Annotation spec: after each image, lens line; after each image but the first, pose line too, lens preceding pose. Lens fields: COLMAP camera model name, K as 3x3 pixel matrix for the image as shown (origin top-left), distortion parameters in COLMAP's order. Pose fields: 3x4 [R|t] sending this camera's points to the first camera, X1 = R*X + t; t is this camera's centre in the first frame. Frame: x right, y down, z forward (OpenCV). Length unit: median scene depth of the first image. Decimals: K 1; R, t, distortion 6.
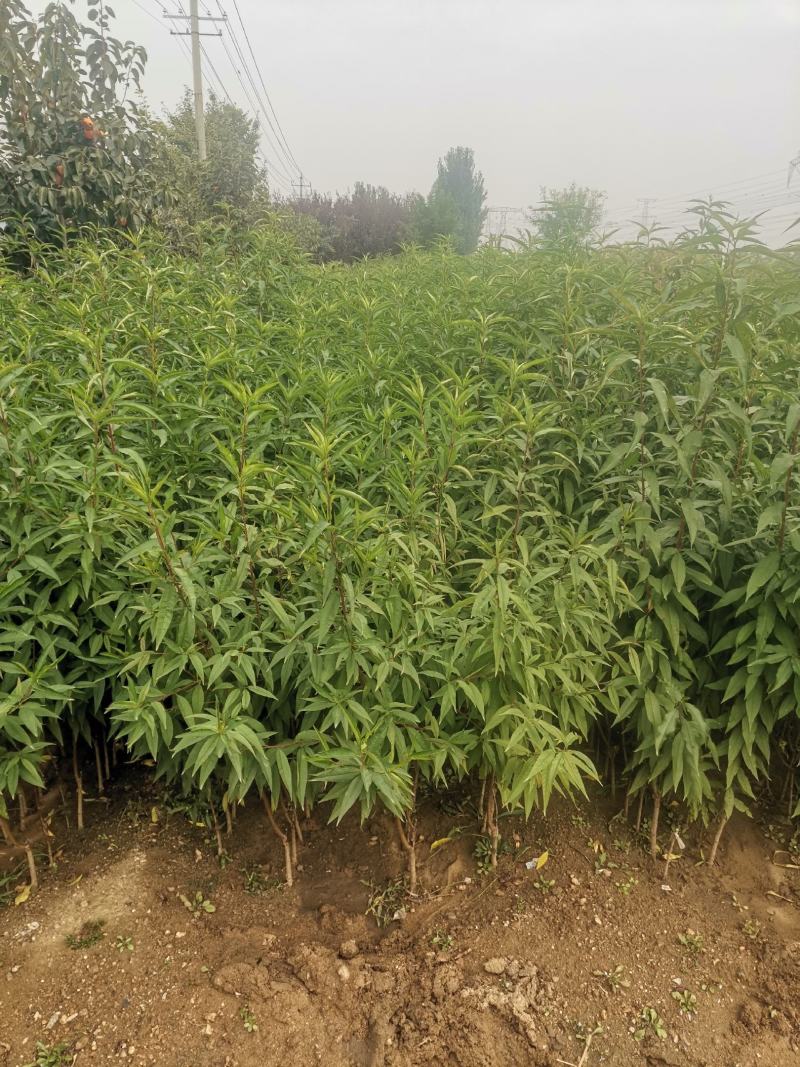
lens RADIAL K [[788.9, 0, 419.0], [0, 788.9, 535.5], [0, 0, 1]] dist [0.073506, -0.087734]
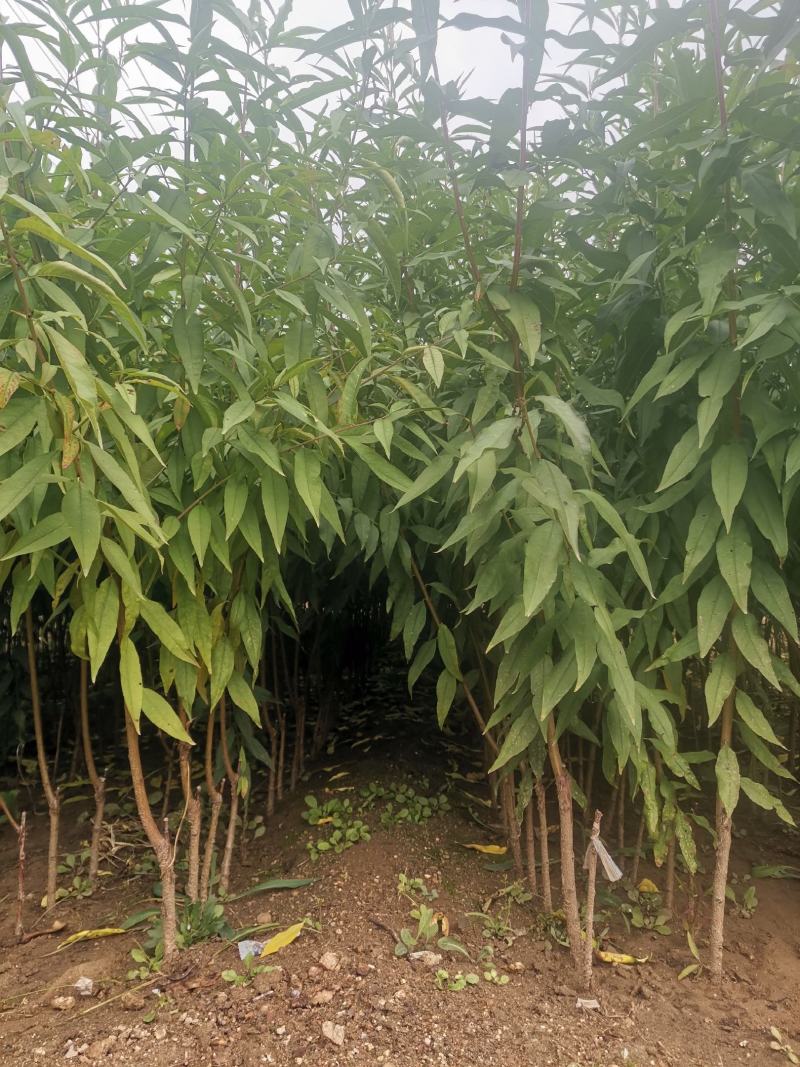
lens RADIAL K [[788.9, 0, 419.0], [0, 788.9, 535.5], [0, 0, 1]] dist [0.073506, -0.087734]
pose [[0.997946, -0.029149, -0.057049, 0.263273], [0.005745, 0.927625, -0.373469, 0.384173], [0.063807, 0.372374, 0.925887, 0.572972]]
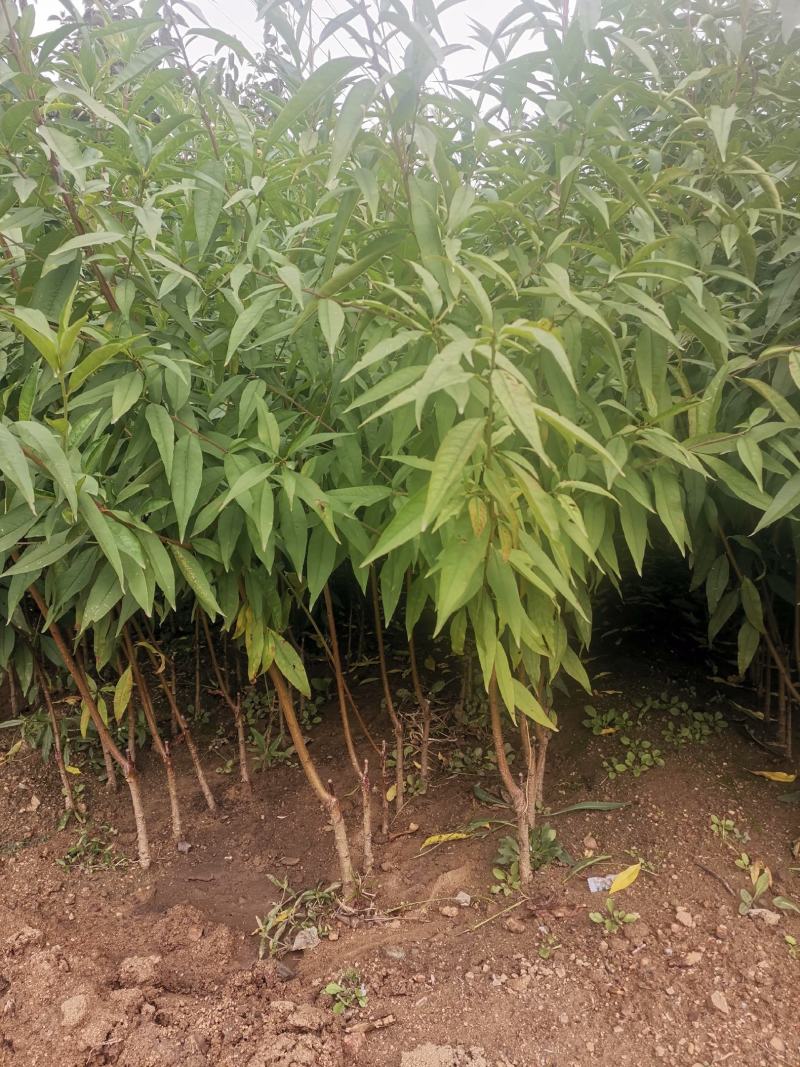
lens RADIAL K [[788.9, 0, 419.0], [0, 788.9, 535.5], [0, 0, 1]] dist [0.073506, -0.087734]
pose [[0.958401, -0.007143, -0.285336, 0.181305], [-0.039159, 0.986943, -0.156237, 0.297302], [0.282726, 0.160911, 0.945607, 0.504865]]
